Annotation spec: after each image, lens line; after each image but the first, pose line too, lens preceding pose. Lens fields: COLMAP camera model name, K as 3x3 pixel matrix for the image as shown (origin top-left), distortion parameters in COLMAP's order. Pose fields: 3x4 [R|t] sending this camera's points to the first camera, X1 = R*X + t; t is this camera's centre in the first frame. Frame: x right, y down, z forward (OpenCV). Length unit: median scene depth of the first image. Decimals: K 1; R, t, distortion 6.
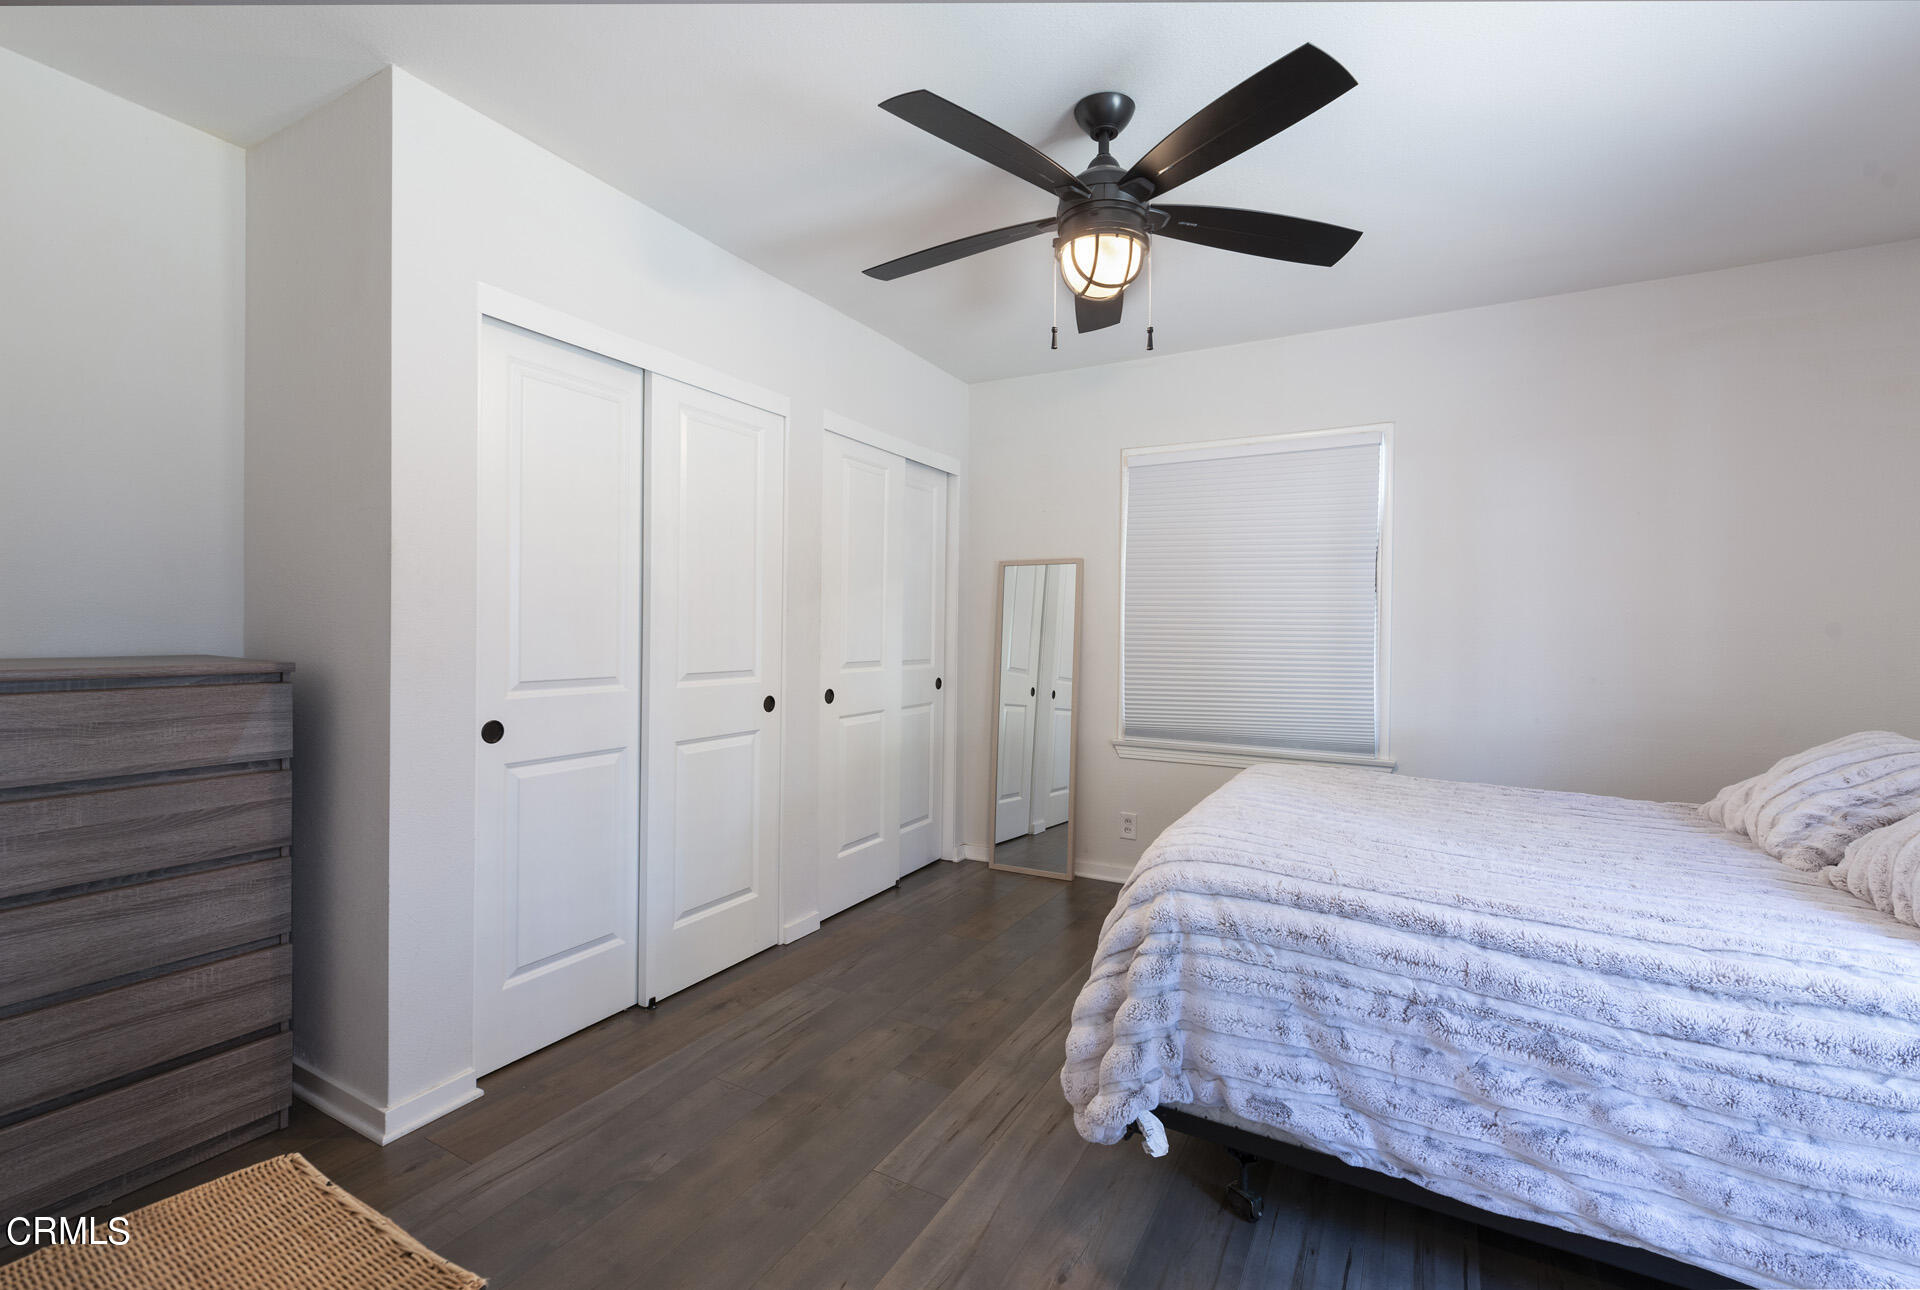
lens RADIAL K [[817.5, 0, 960.0], [0, 817.5, 645.0], [0, 0, 1]] dist [-0.016984, -0.000121]
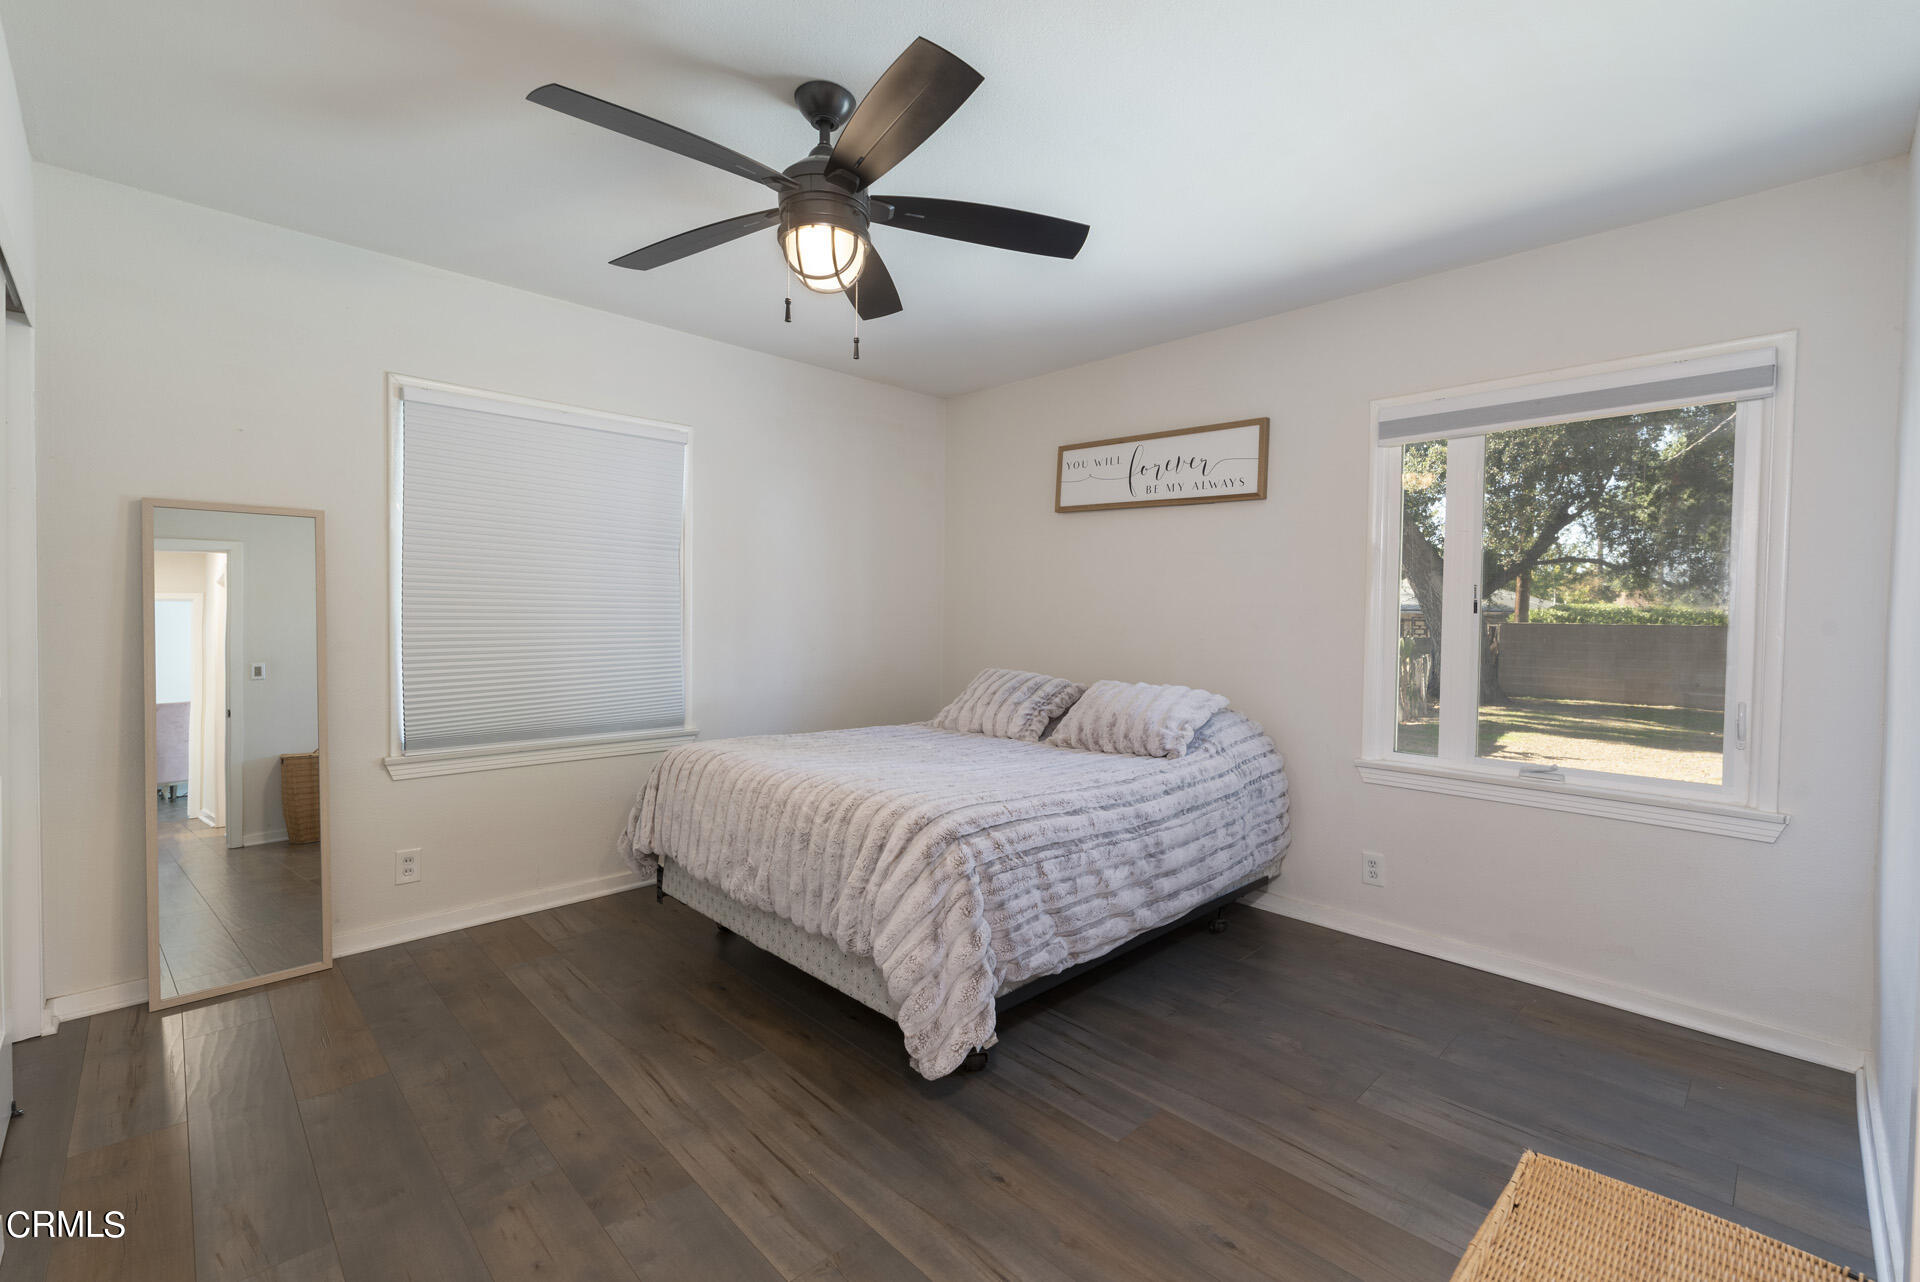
lens RADIAL K [[824.0, 0, 960.0], [0, 824.0, 641.0], [0, 0, 1]] dist [-0.000207, 0.000013]
pose [[0.289248, -0.039233, 0.956450, -0.551914], [0.012328, 0.999230, 0.037260, -0.021250], [-0.957175, 0.001014, 0.289509, 0.393627]]
